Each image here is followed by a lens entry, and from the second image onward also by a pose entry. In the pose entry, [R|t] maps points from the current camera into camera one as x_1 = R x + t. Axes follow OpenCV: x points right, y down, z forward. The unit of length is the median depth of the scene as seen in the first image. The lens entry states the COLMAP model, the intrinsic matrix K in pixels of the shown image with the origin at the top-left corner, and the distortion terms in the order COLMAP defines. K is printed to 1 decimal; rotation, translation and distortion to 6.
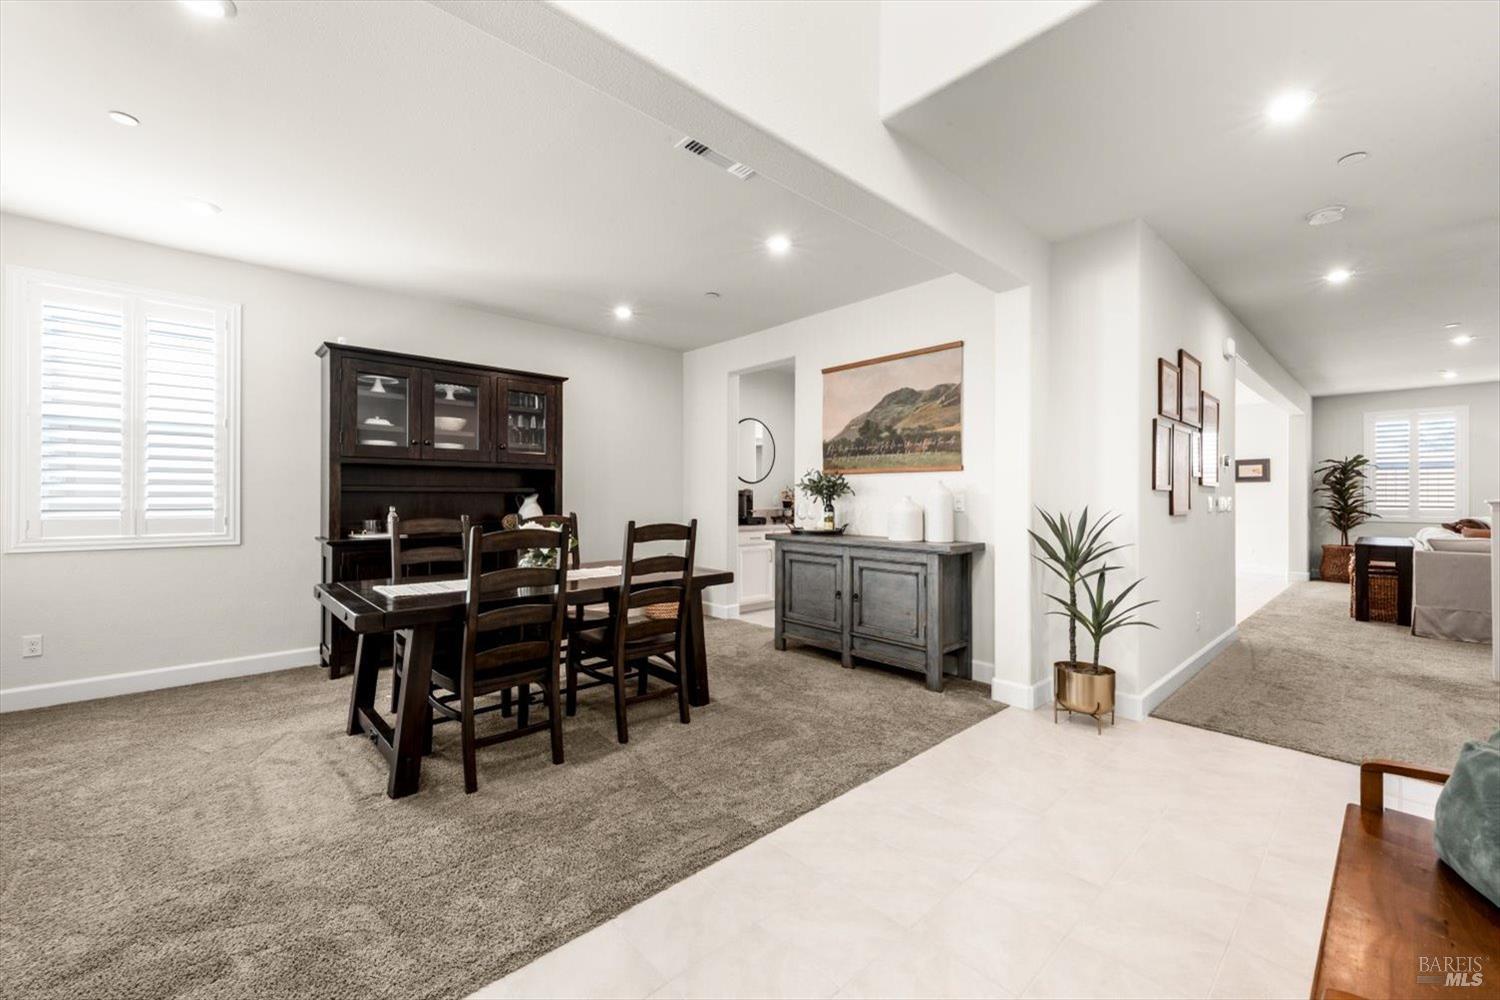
lens RADIAL K [[596.3, 0, 734.8], [0, 596.3, 500.4], [0, 0, 1]] dist [0.009356, -0.000187]
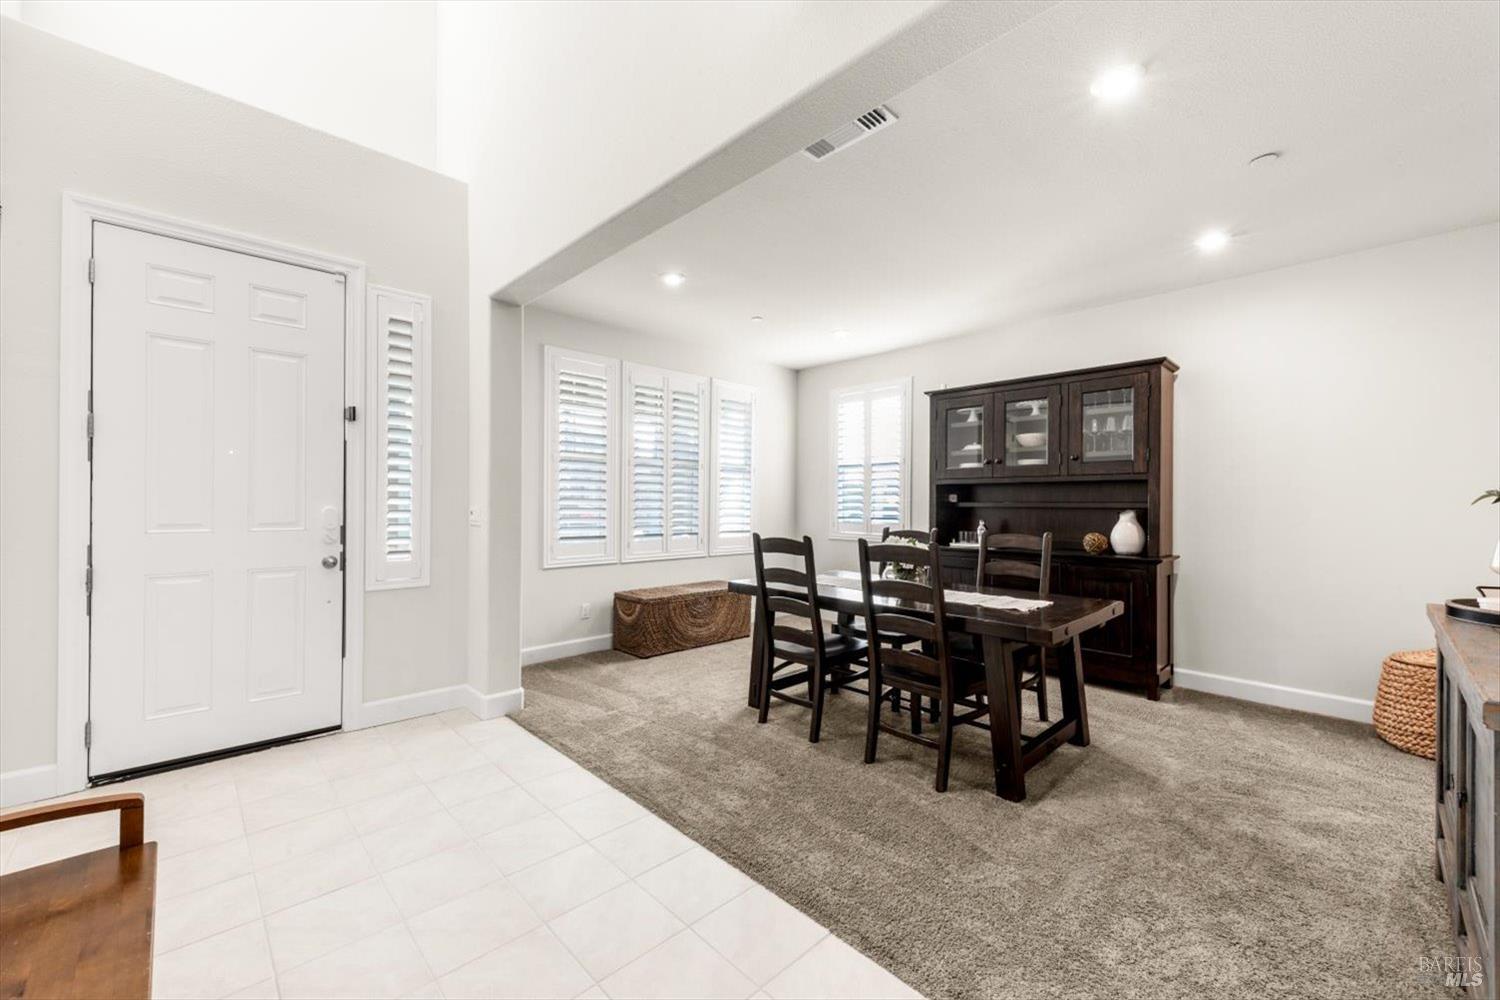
lens RADIAL K [[580.8, 0, 728.8], [0, 580.8, 508.7], [0, 0, 1]] dist [0.007960, -0.000386]
pose [[0.017247, 0.000887, -0.999851, 0.523827], [-0.013926, 0.999903, 0.000646, -0.006802], [0.999754, 0.013913, 0.017258, 0.512522]]
